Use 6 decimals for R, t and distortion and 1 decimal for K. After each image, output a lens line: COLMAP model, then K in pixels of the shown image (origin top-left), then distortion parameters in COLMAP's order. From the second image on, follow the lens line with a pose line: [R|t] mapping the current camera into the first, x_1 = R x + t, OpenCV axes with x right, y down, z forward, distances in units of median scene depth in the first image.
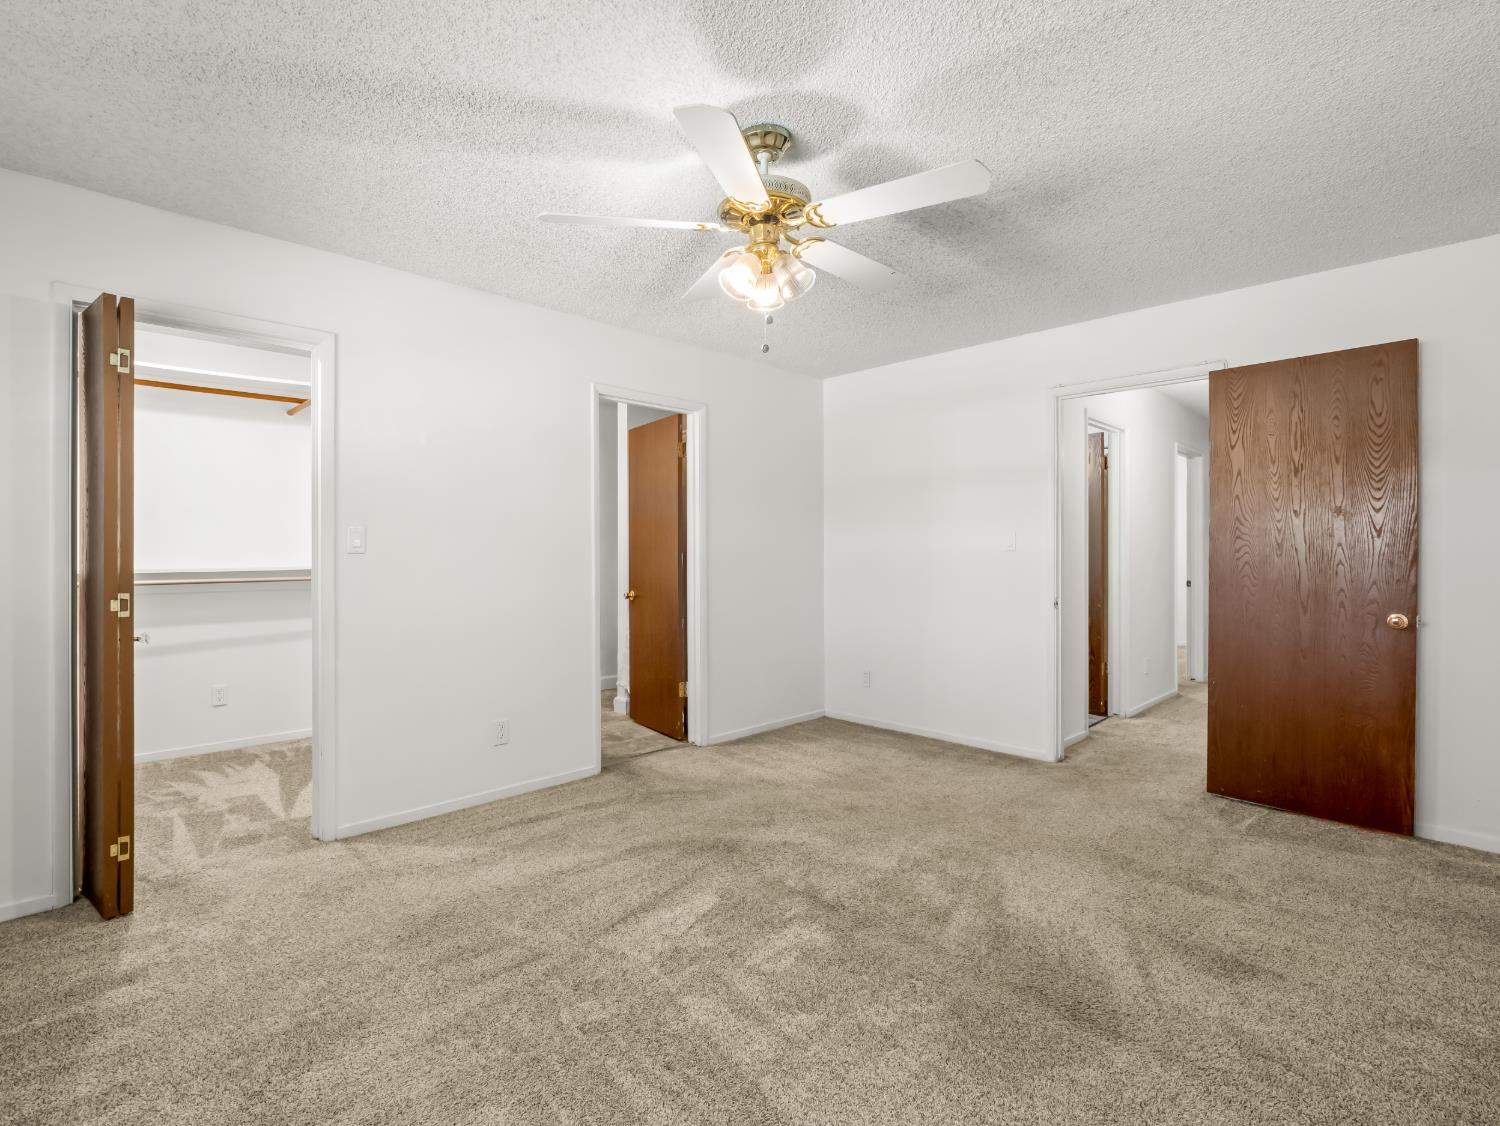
lens RADIAL K [[724.8, 0, 748.7], [0, 724.8, 555.8], [0, 0, 1]] dist [-0.007889, -0.007602]
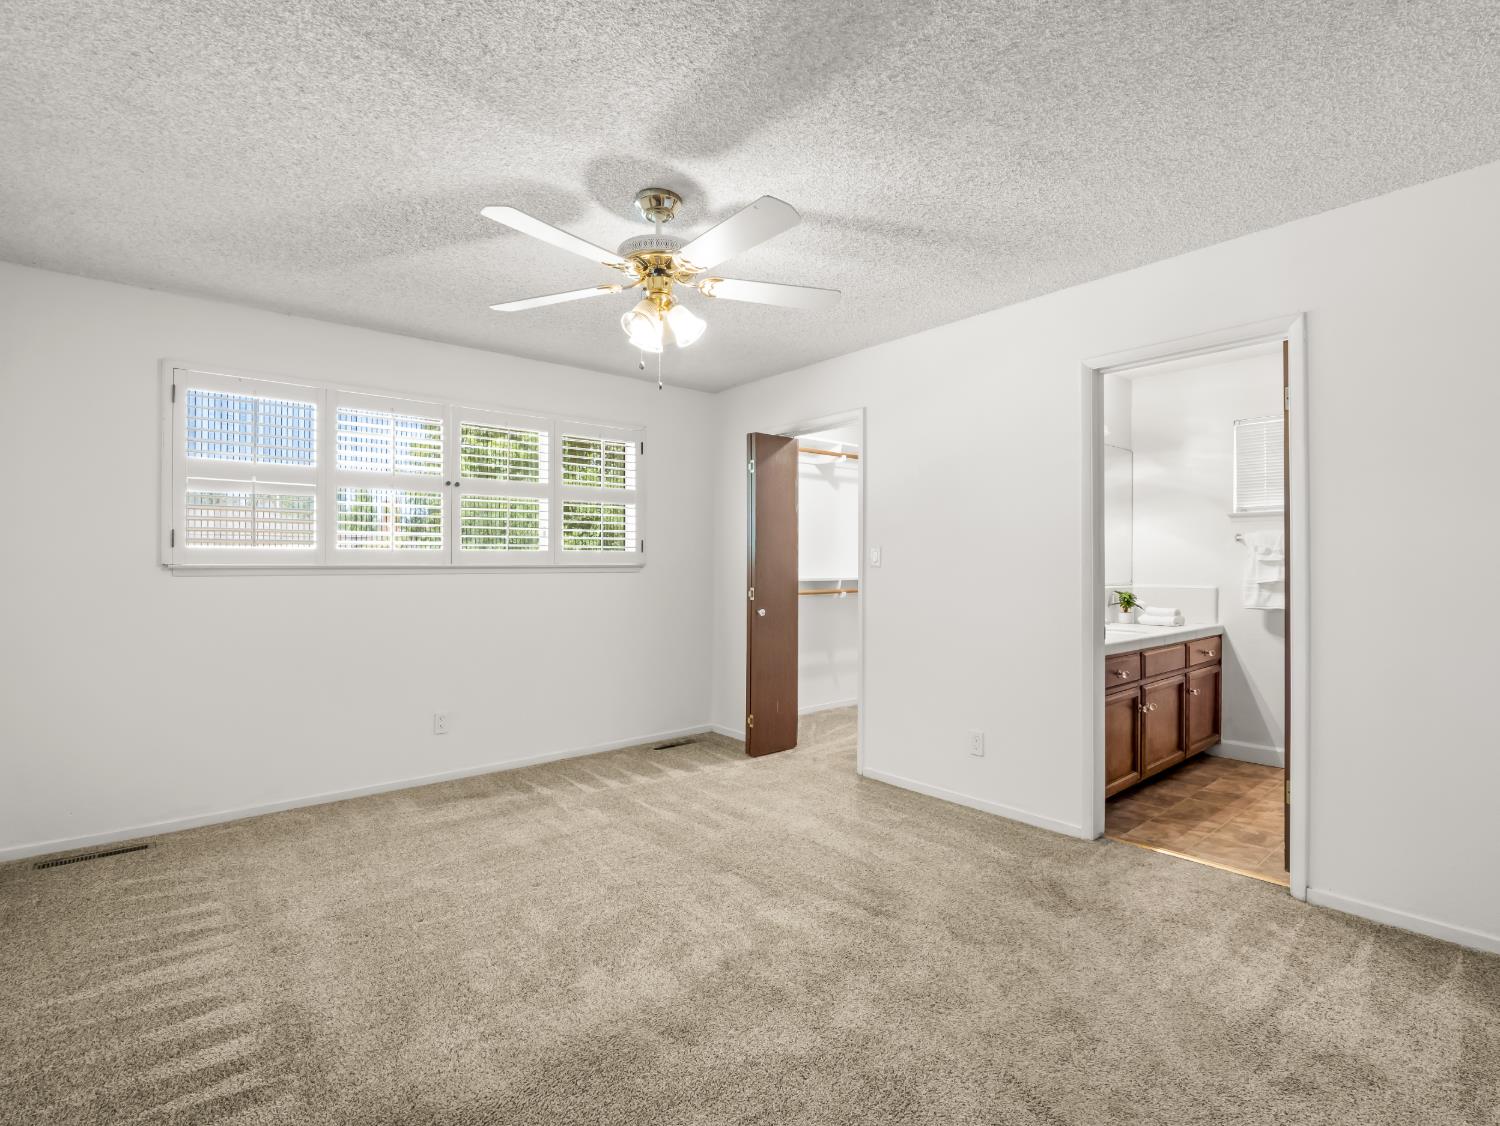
lens RADIAL K [[724.8, 0, 748.3], [0, 724.8, 564.0], [0, 0, 1]] dist [-0.007889, -0.007602]
pose [[-0.088148, -0.003164, -0.996102, 0.820384], [-0.005301, 0.999982, -0.002708, -0.005424], [0.996093, 0.005041, -0.088164, 0.896924]]
